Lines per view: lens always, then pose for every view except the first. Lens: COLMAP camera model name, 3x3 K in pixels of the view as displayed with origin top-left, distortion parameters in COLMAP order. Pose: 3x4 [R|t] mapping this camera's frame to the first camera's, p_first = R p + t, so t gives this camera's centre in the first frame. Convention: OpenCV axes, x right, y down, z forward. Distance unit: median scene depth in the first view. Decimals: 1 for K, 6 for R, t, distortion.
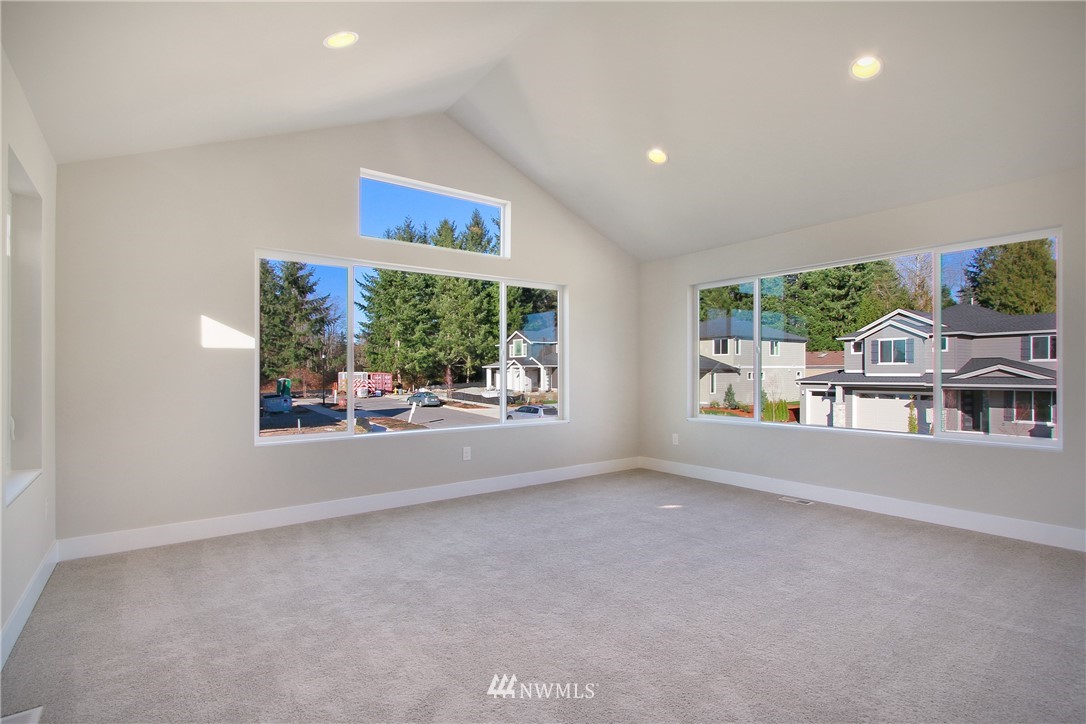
lens RADIAL K [[528.4, 0, 539.5], [0, 528.4, 366.2], [0, 0, 1]] dist [-0.013503, 0.001091]
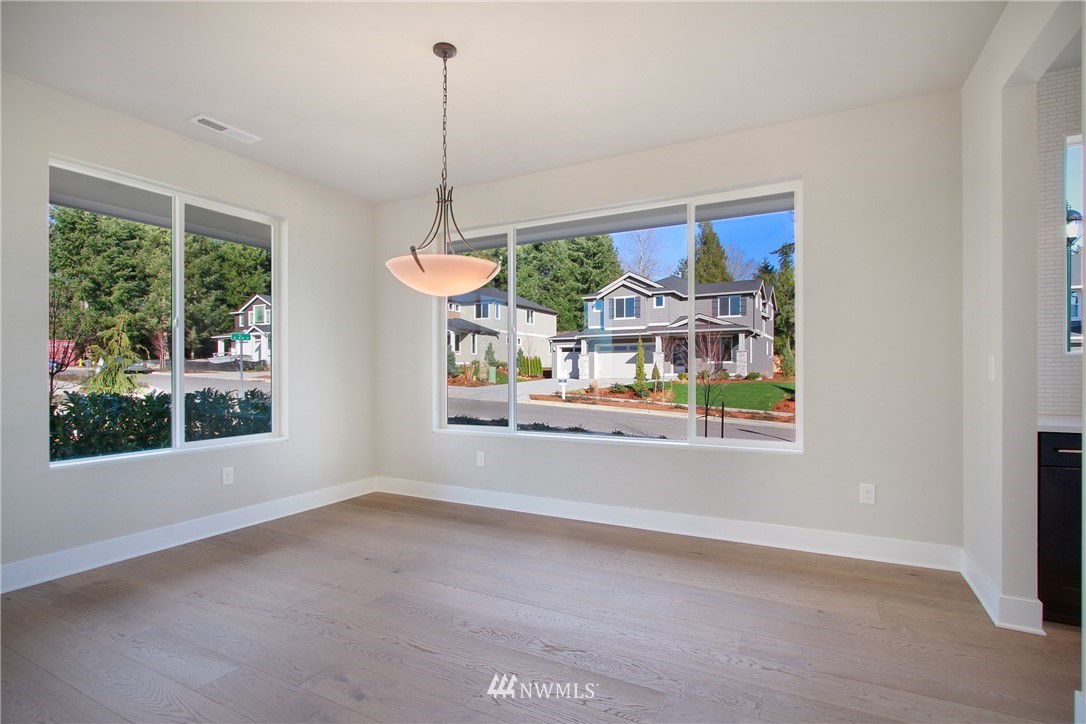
lens RADIAL K [[528.4, 0, 545.5], [0, 528.4, 373.2], [0, 0, 1]] dist [-0.013503, 0.001091]
pose [[0.900866, -0.002344, 0.434091, 0.007374], [-0.003206, 0.999922, 0.012052, 0.050088], [-0.434086, -0.012249, 0.900788, 0.017066]]
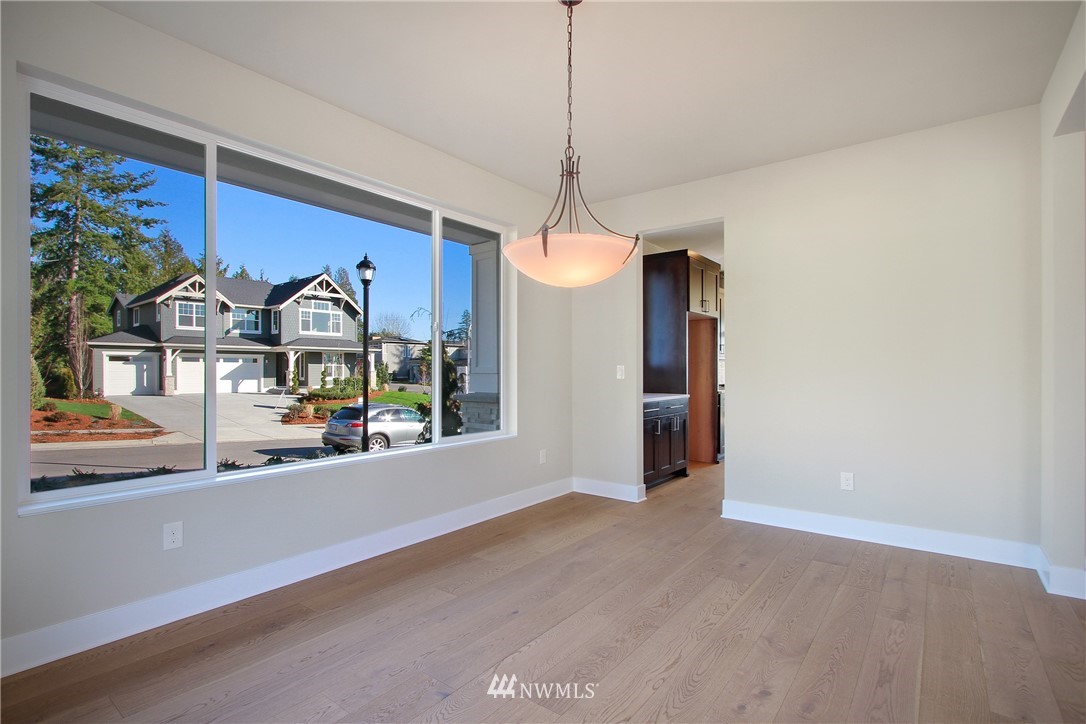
lens RADIAL K [[528.4, 0, 546.7], [0, 528.4, 364.8], [0, 0, 1]] dist [-0.013503, 0.001091]
pose [[-0.293211, 0.013736, 0.955949, -0.184774], [-0.006497, 0.999845, -0.016360, 0.051611], [-0.956026, -0.011008, -0.293076, 0.468009]]
